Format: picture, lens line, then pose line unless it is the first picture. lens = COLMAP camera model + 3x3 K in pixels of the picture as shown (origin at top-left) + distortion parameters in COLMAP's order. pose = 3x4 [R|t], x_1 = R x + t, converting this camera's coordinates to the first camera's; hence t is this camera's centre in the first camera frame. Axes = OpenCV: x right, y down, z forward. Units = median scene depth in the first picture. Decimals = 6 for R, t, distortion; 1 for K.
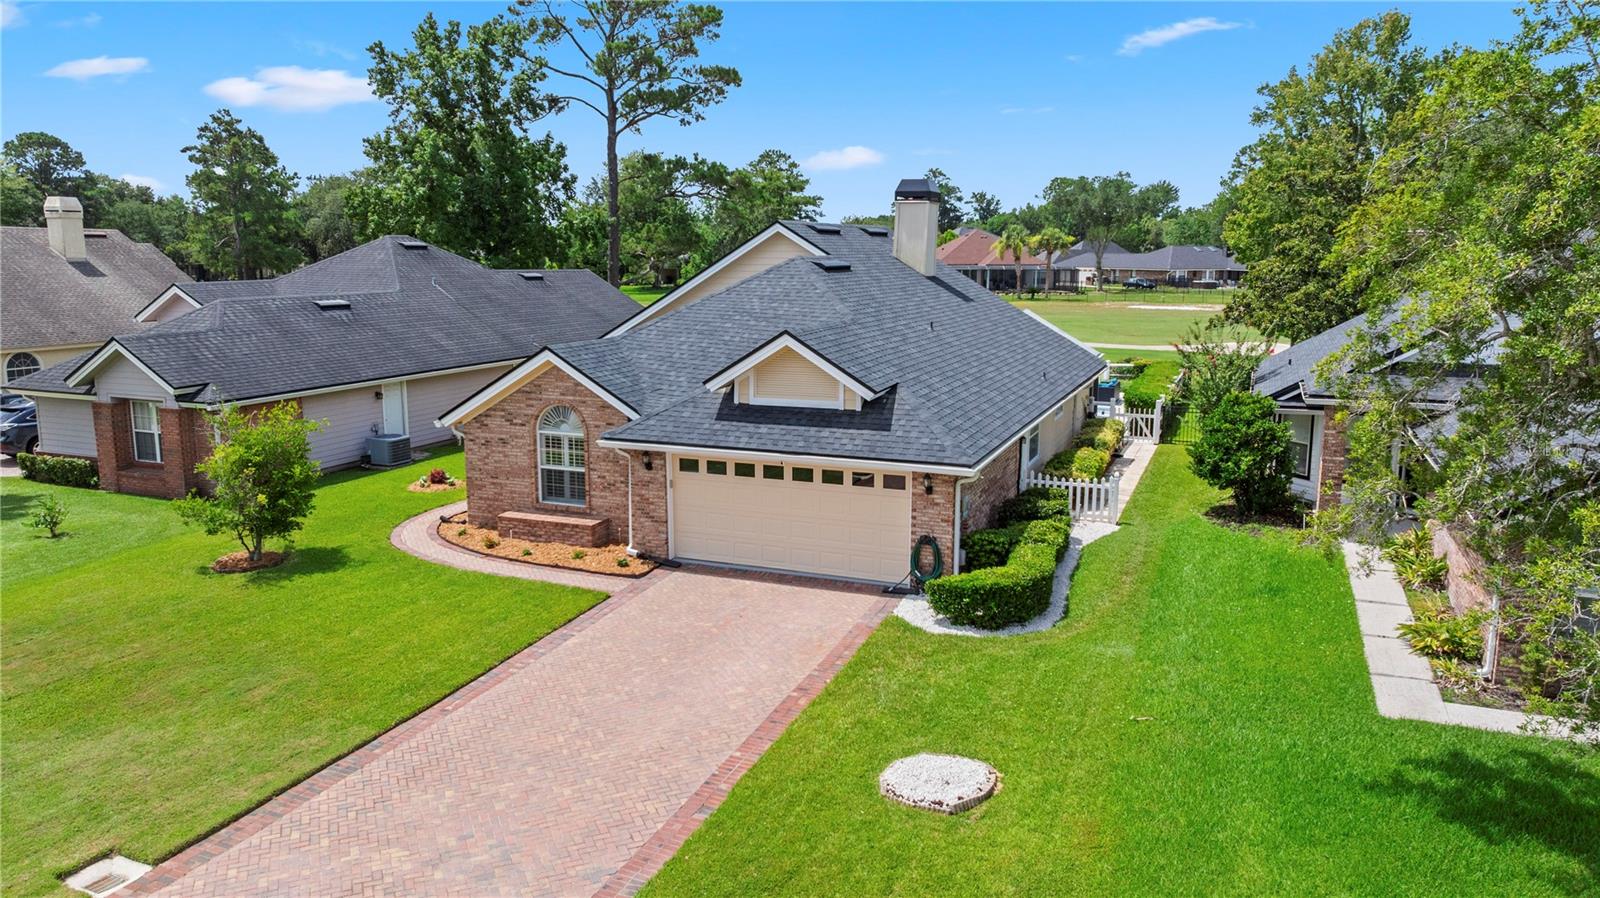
lens RADIAL K [[1112.1, 0, 800.0], [0, 1112.1, 449.0], [0, 0, 1]] dist [-0.016102, -0.001228]
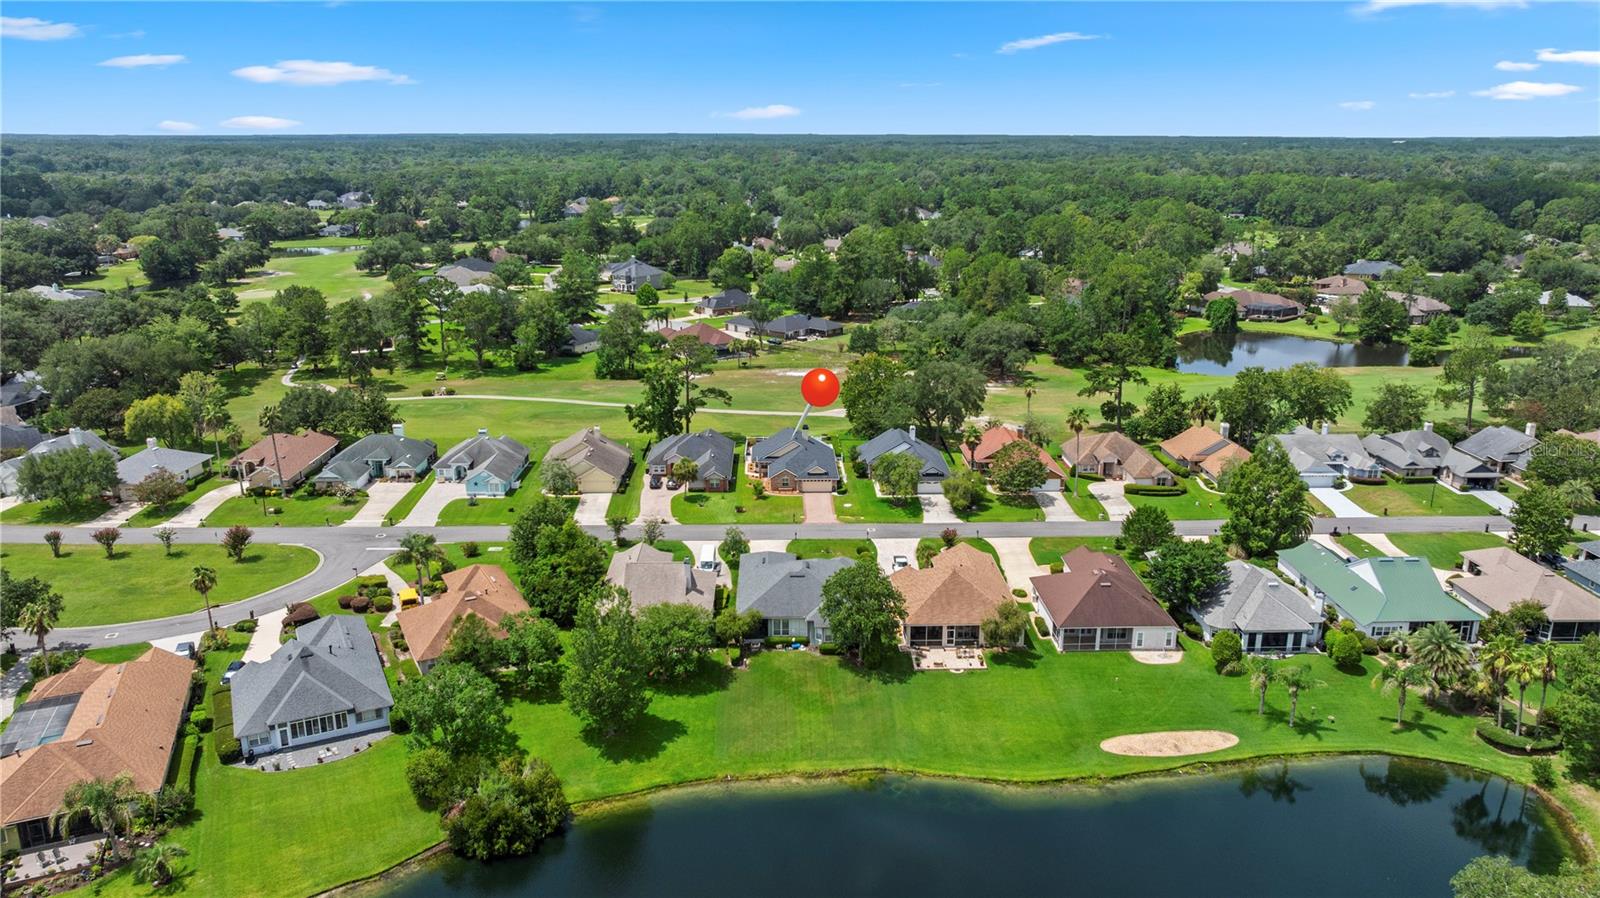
lens RADIAL K [[1126.8, 0, 796.1], [0, 1126.8, 466.6], [0, 0, 1]] dist [-0.015826, 0.003367]
pose [[0.916409, -0.115020, 0.383360, -3.247057], [0.073262, 0.989841, 0.121852, -1.079799], [-0.393481, -0.083581, 0.915525, -6.470224]]
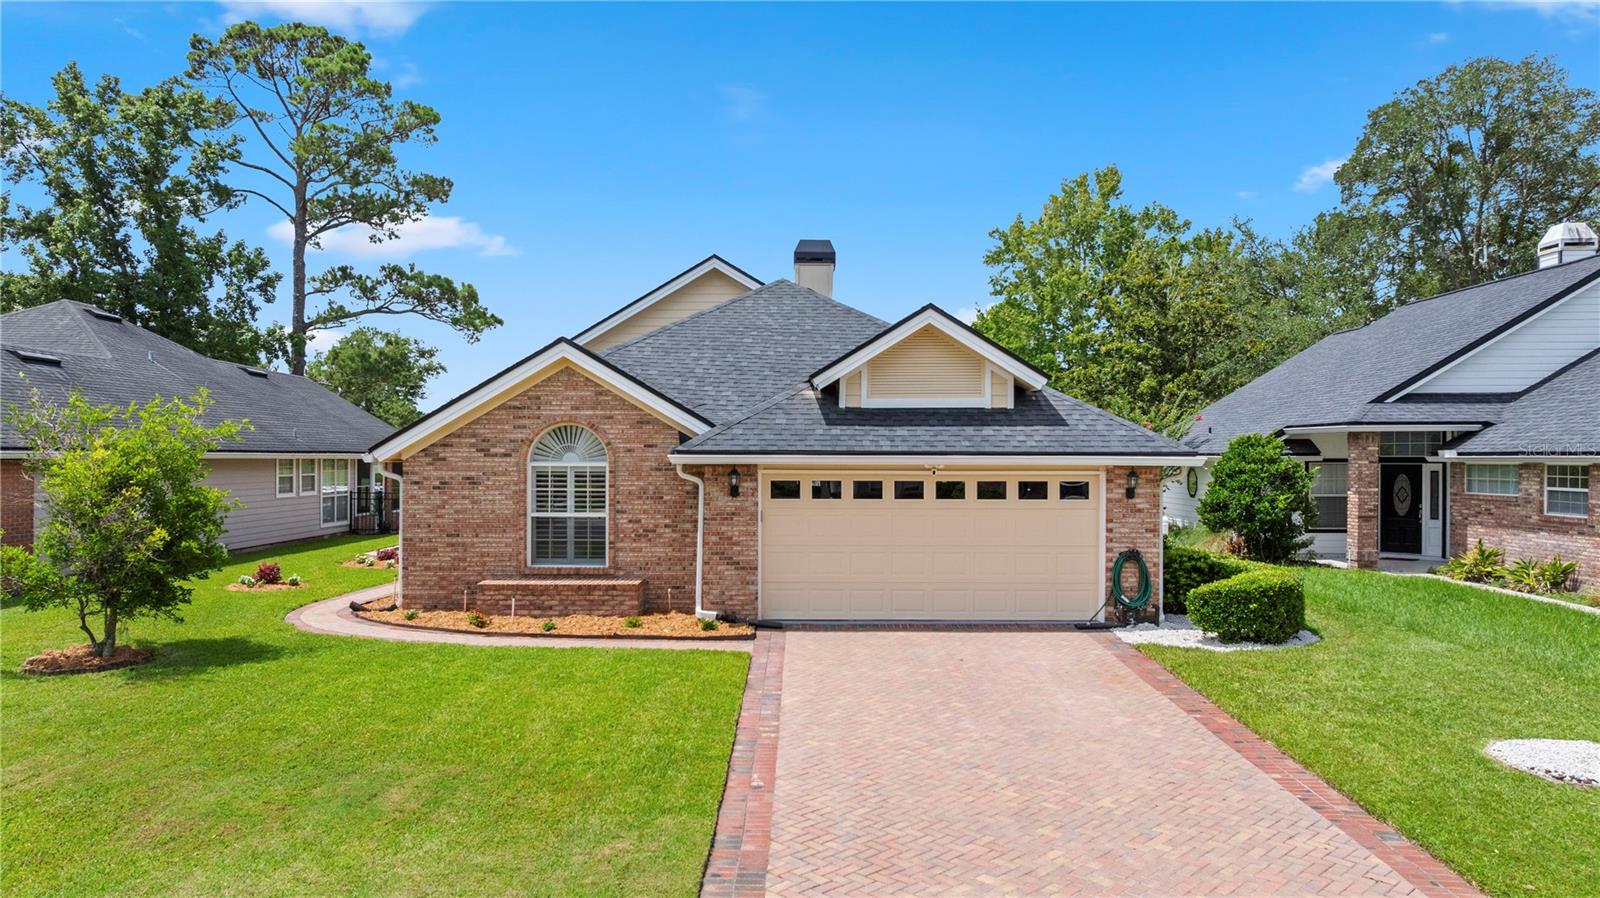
lens RADIAL K [[1126.8, 0, 796.1], [0, 1126.8, 466.6], [0, 0, 1]] dist [-0.015826, 0.003367]
pose [[0.927245, -0.000975, 0.374454, -0.347061], [0.064302, 0.985557, -0.156663, 0.109045], [-0.368893, 0.169343, 0.913915, 0.283230]]
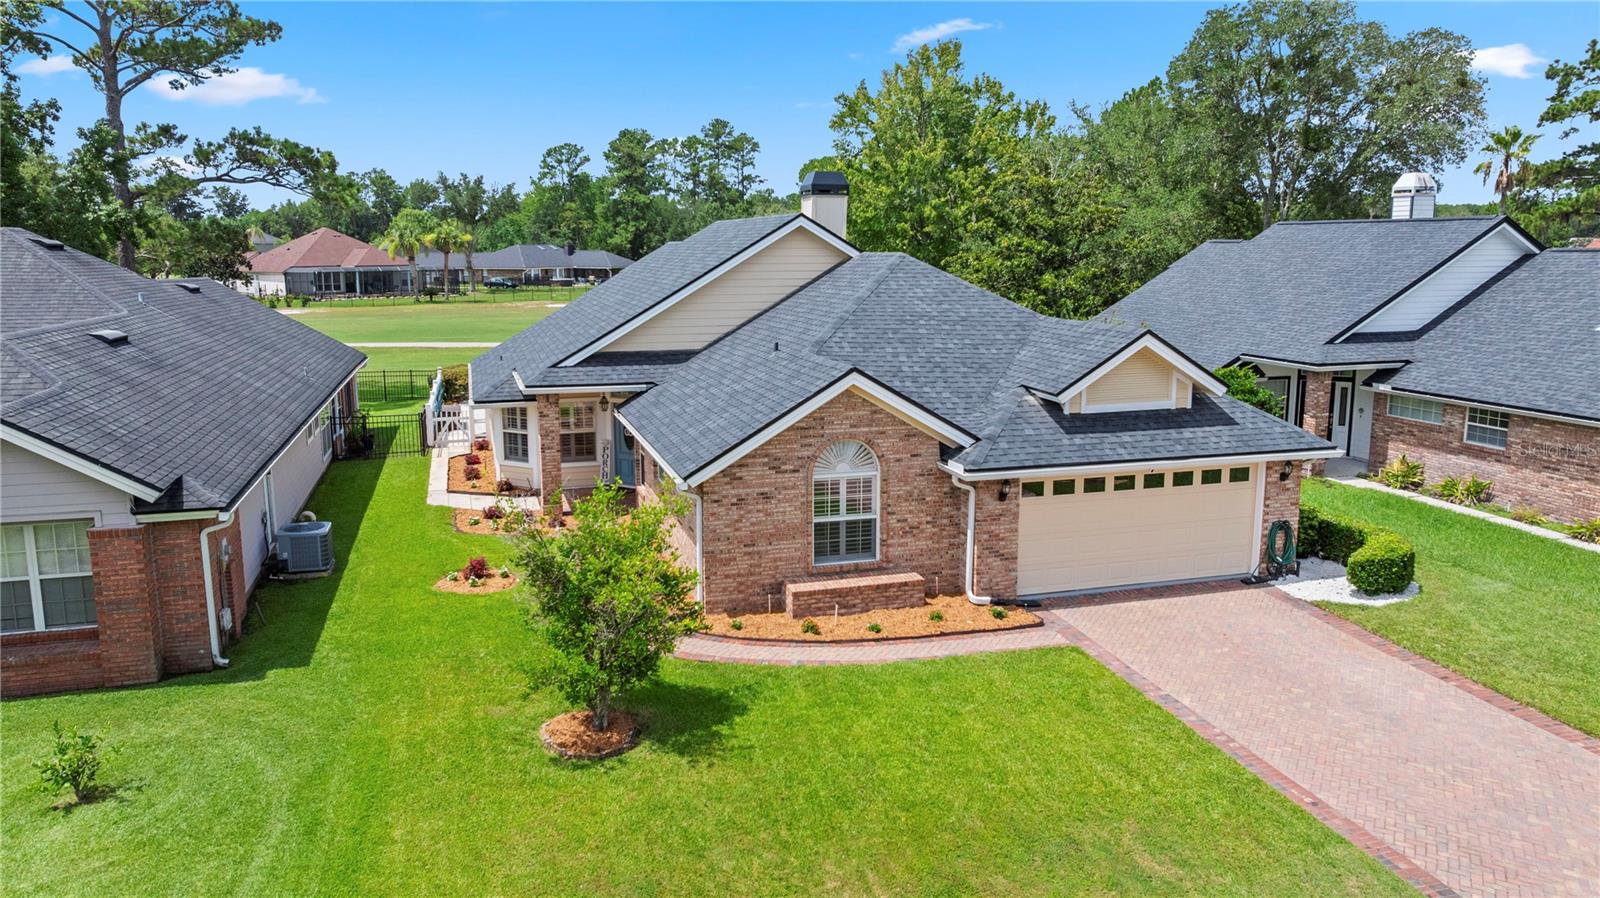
lens RADIAL K [[1119.8, 0, 792.8], [0, 1119.8, 447.1], [0, 0, 1]] dist [-0.014428, -0.002205]
pose [[0.783094, -0.112693, 0.611608, -0.730346], [0.114169, 0.992782, 0.036746, -0.067599], [-0.611334, 0.041051, 0.790307, 0.381176]]
